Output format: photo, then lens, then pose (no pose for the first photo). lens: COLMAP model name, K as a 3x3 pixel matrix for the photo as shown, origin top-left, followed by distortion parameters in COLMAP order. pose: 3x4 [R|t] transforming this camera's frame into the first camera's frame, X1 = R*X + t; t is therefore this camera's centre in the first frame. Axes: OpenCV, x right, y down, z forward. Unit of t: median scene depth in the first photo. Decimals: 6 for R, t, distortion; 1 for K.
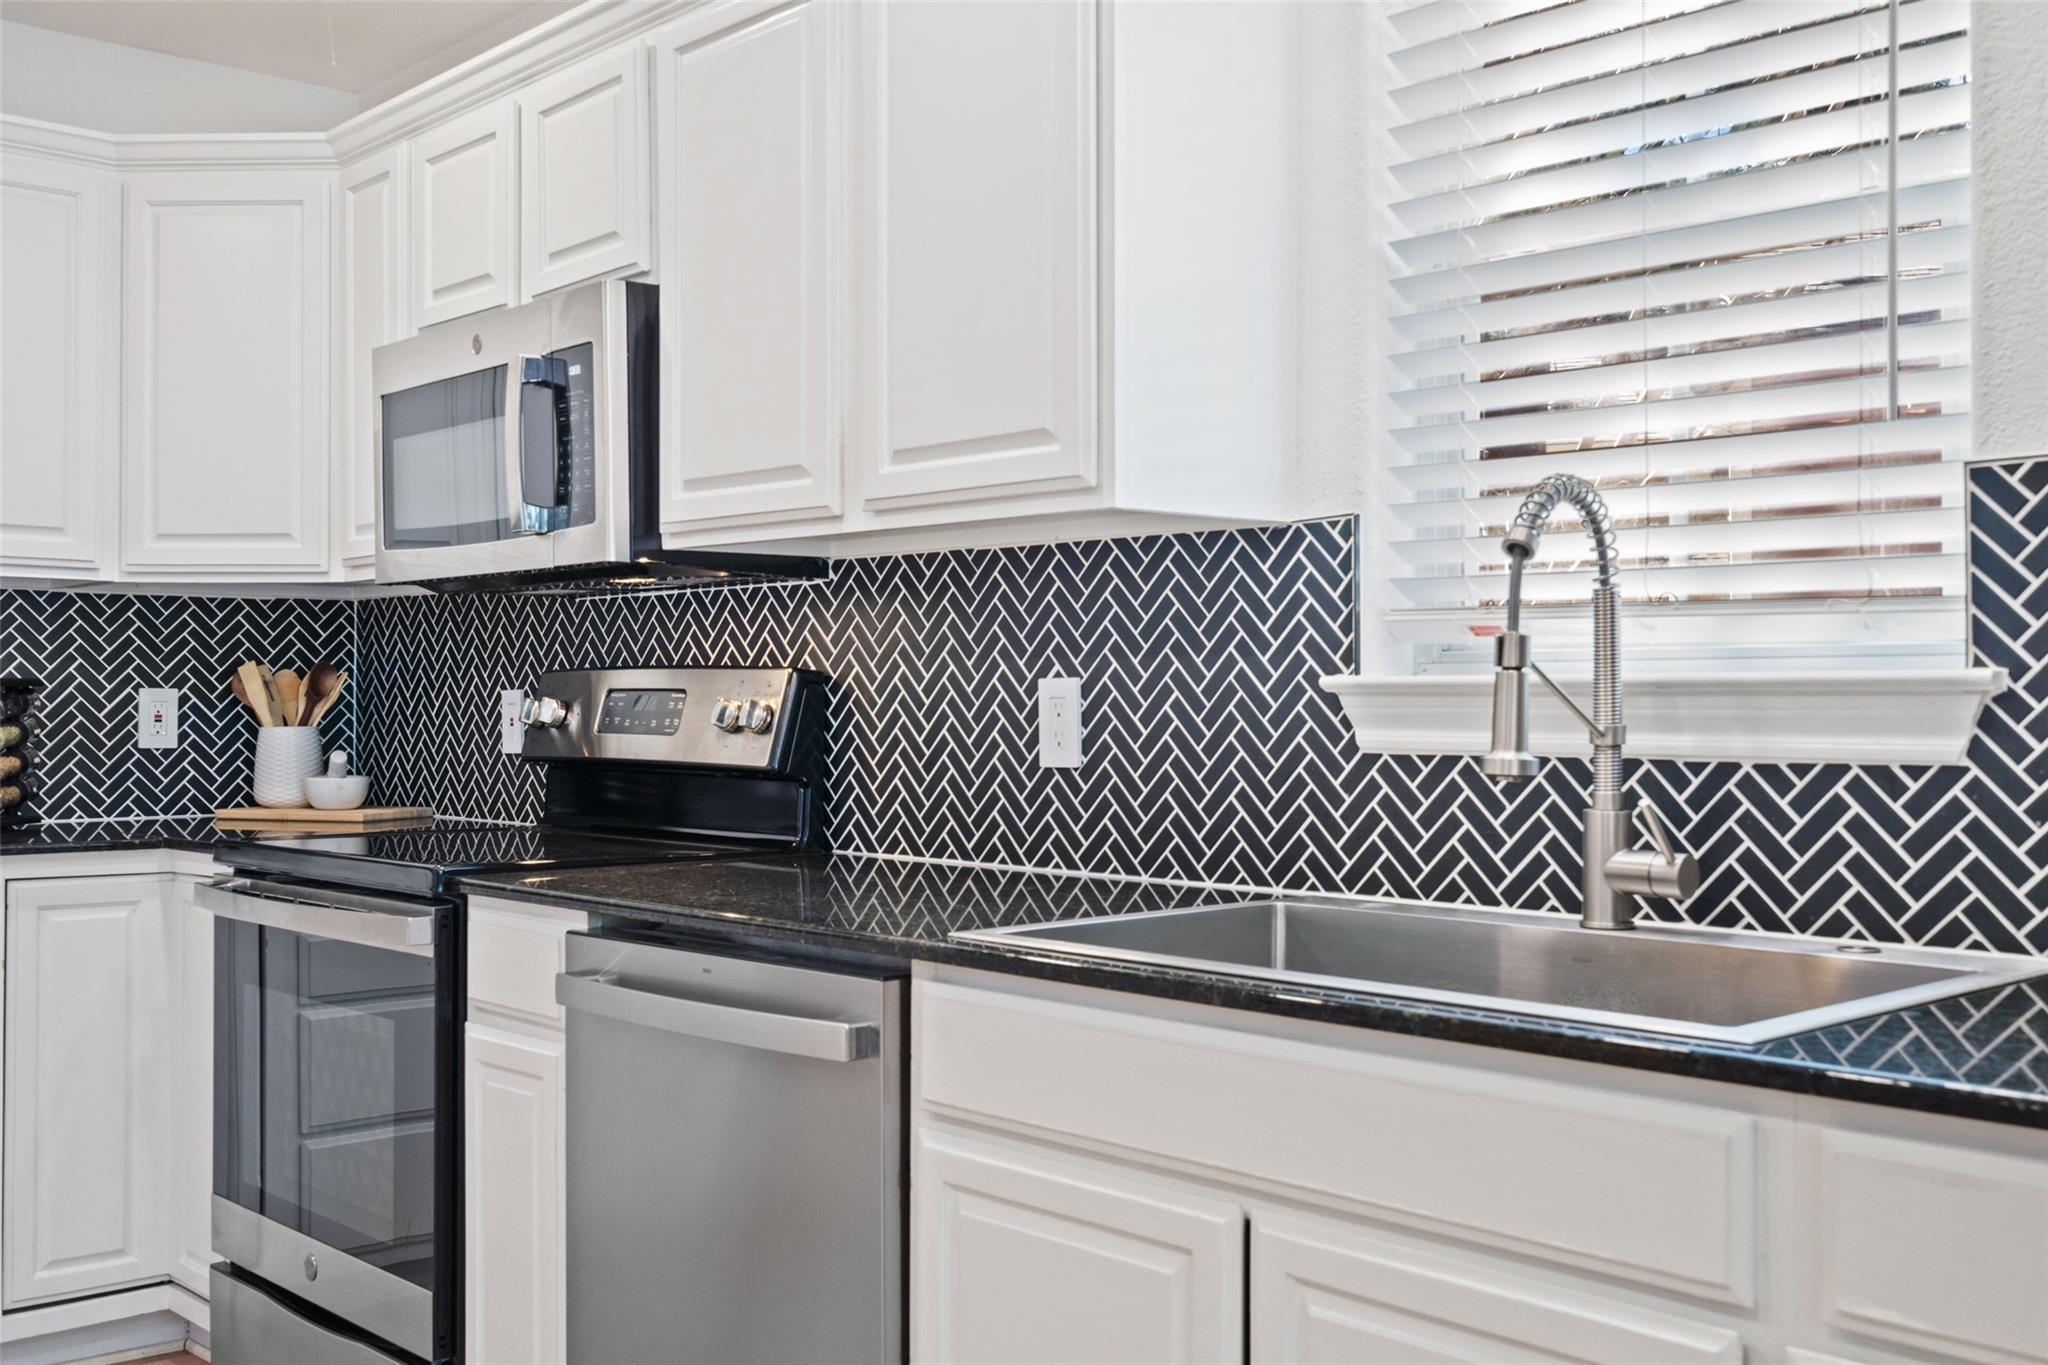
lens RADIAL K [[2057.4, 0, 1011.0], [0, 2057.4, 685.6], [0, 0, 1]] dist [0.010039, 0.000000]
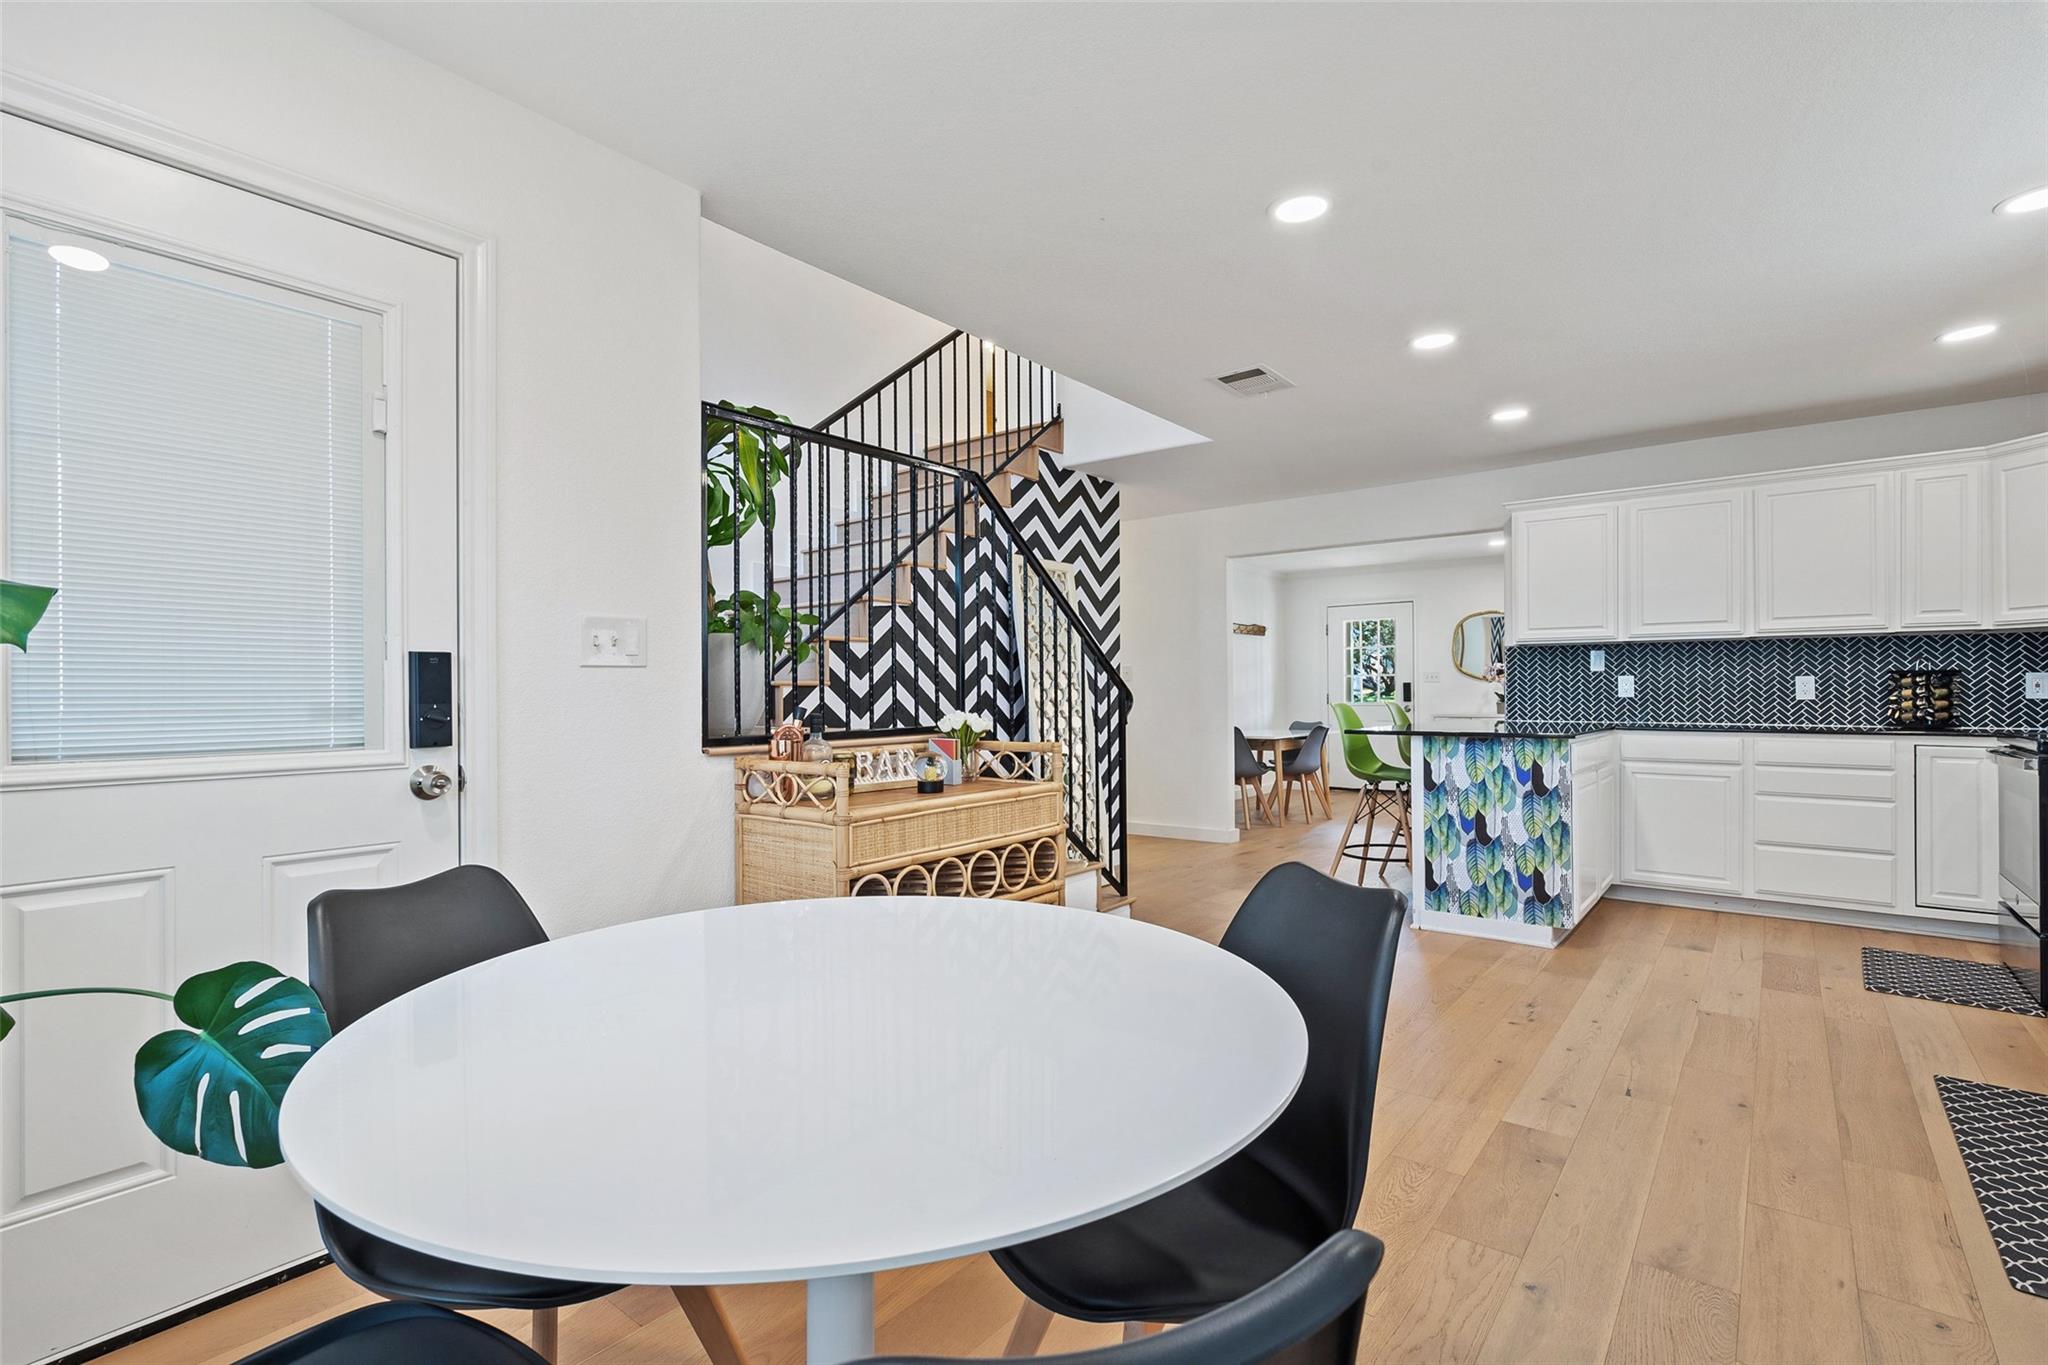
lens RADIAL K [[950.4, 0, 1012.2], [0, 950.4, 686.8], [0, 0, 1]] dist [0.002196, 0.000087]
pose [[0.162200, -0.004142, -0.986749, 0.700725], [0.011686, 0.999929, -0.002277, 0.010498], [0.986689, -0.011161, 0.162237, -0.459813]]
